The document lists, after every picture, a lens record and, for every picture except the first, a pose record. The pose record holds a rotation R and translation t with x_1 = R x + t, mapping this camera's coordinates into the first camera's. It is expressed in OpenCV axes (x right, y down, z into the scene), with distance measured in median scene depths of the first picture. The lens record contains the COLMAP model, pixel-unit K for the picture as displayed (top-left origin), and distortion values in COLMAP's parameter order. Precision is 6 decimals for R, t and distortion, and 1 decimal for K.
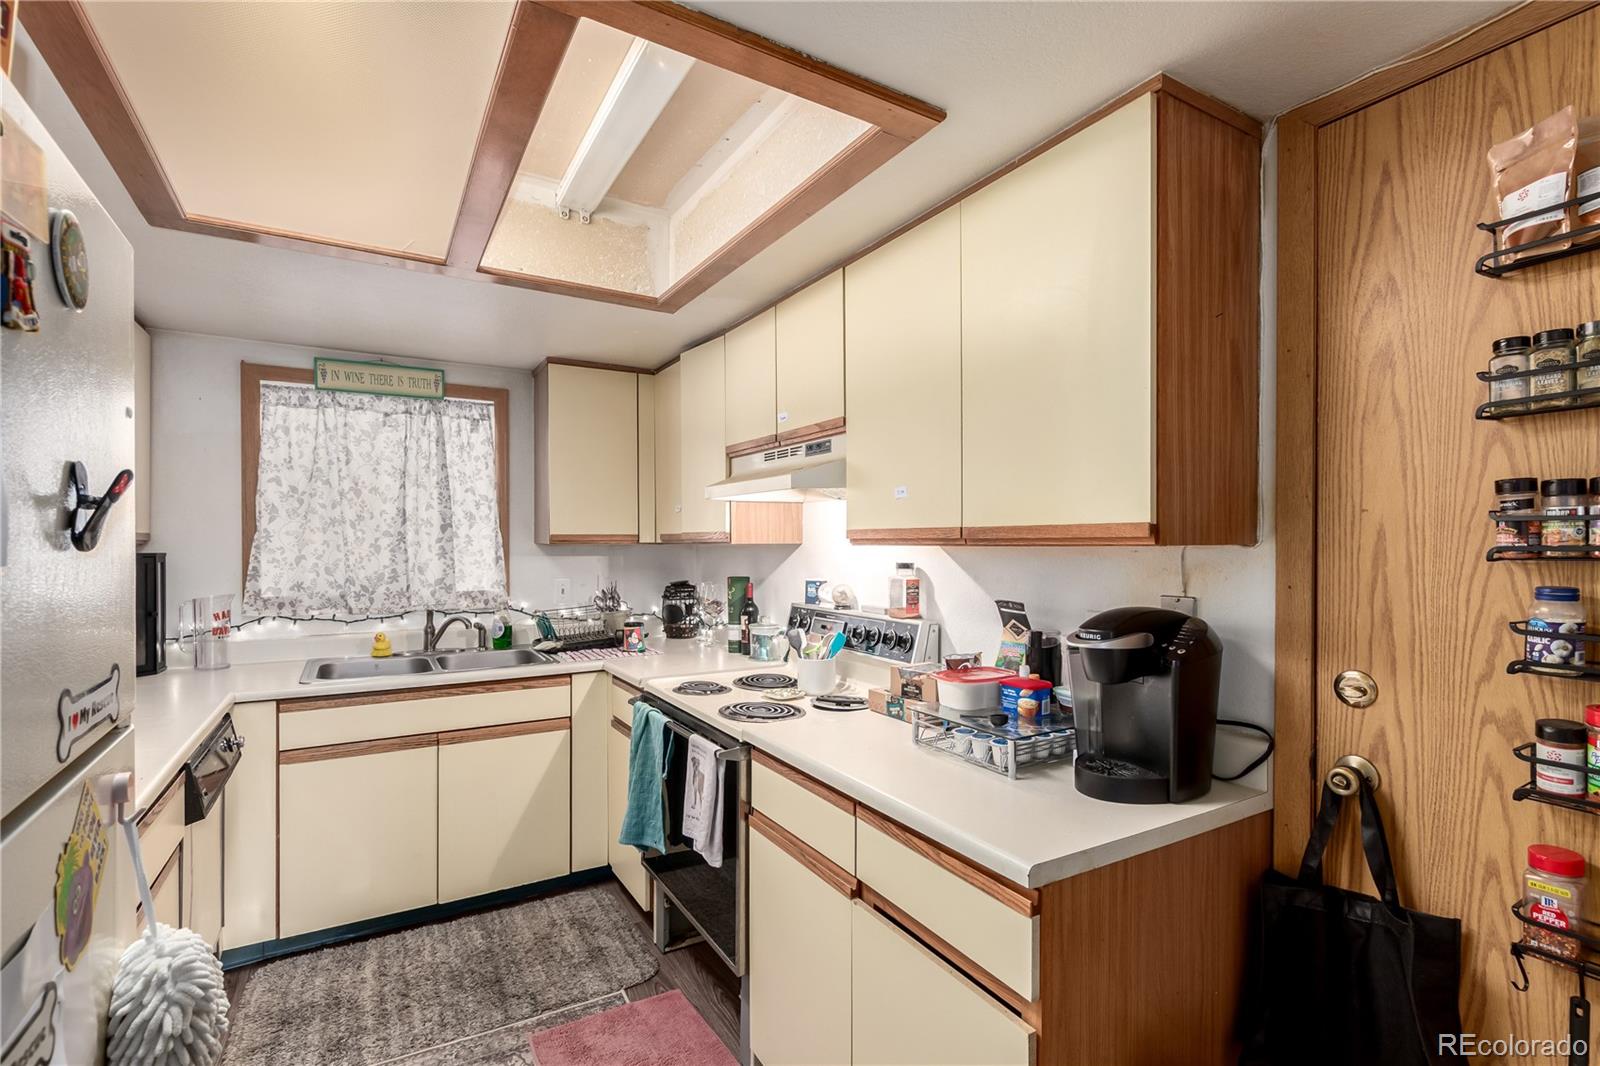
lens RADIAL K [[732.7, 0, 796.8], [0, 732.7, 554.3], [0, 0, 1]] dist [0.000212, 0.000004]
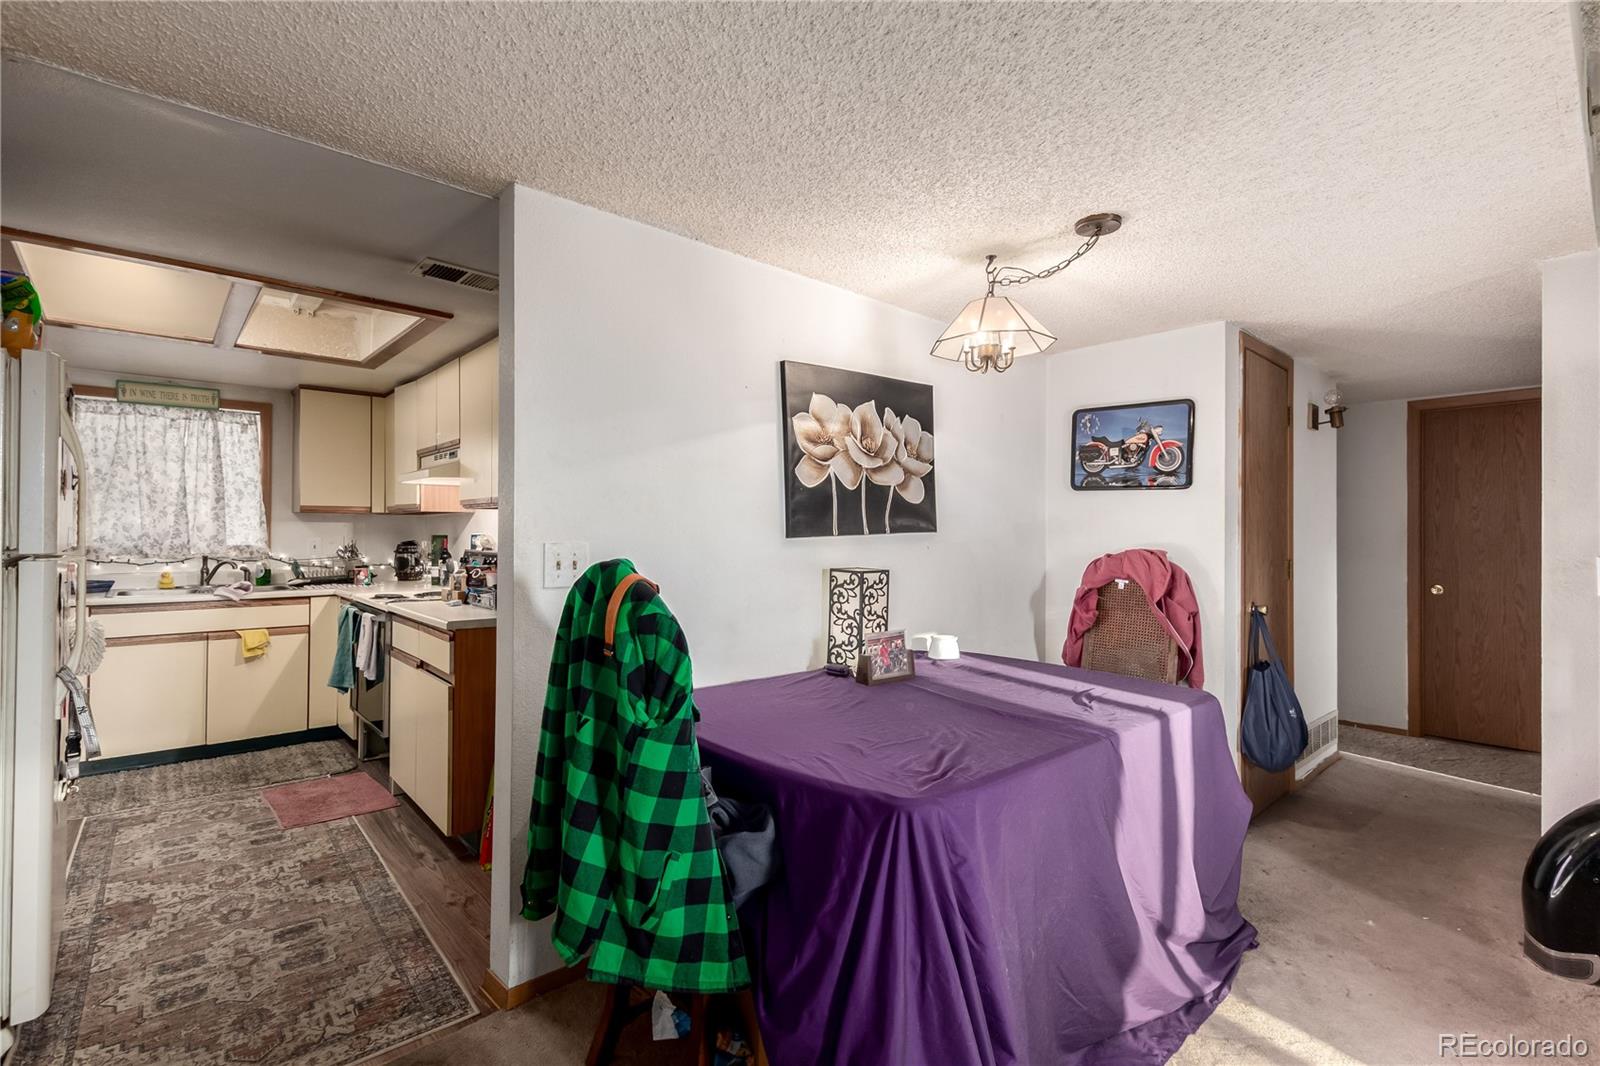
lens RADIAL K [[738.0, 0, 800.0], [0, 738.0, 533.0], [0, 0, 1]] dist [0.023499, -0.017612]
pose [[0.982057, 0.005010, 0.188518, 0.367562], [-0.001840, 0.999854, -0.016984, 0.051676], [-0.188575, 0.016333, 0.981923, -0.649554]]
